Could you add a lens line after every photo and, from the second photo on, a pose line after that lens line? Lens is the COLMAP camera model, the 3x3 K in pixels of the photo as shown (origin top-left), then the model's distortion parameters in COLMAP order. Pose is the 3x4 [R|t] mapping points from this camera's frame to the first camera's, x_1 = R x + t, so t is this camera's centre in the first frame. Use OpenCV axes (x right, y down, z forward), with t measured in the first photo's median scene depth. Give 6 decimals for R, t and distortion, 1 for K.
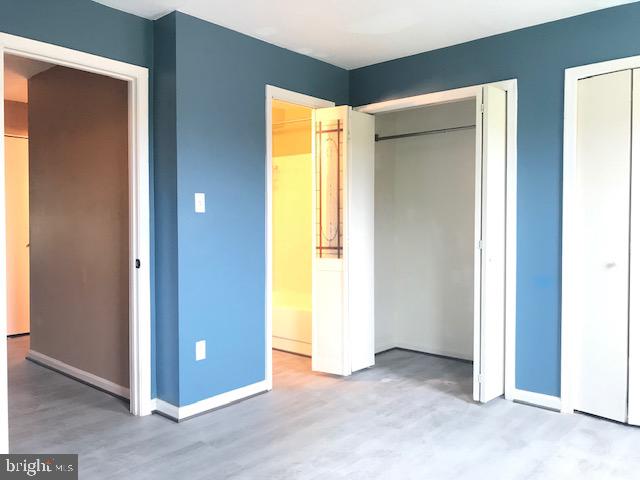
lens RADIAL K [[521.8, 0, 318.4], [0, 521.8, 232.7], [0, 0, 1]] dist [0.037269, -0.005080]
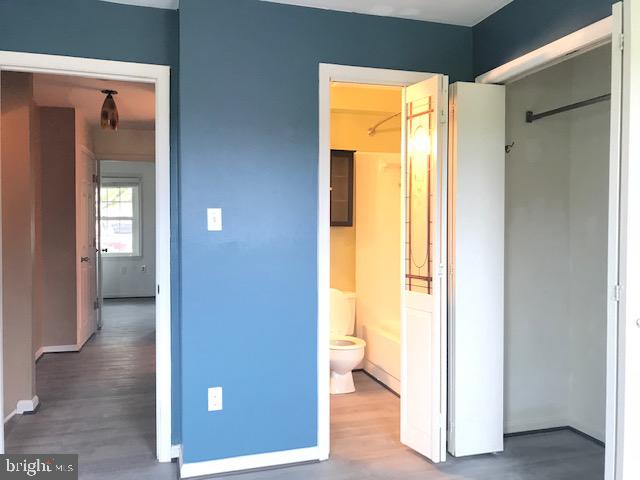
lens RADIAL K [[527.8, 0, 320.0], [0, 527.8, 233.2], [0, 0, 1]] dist [0.003100, 0.004371]
pose [[0.848582, 0.008831, -0.528990, 0.289694], [-0.010748, 0.999942, -0.000549, -0.029991], [0.528954, 0.006152, 0.848628, 0.316030]]
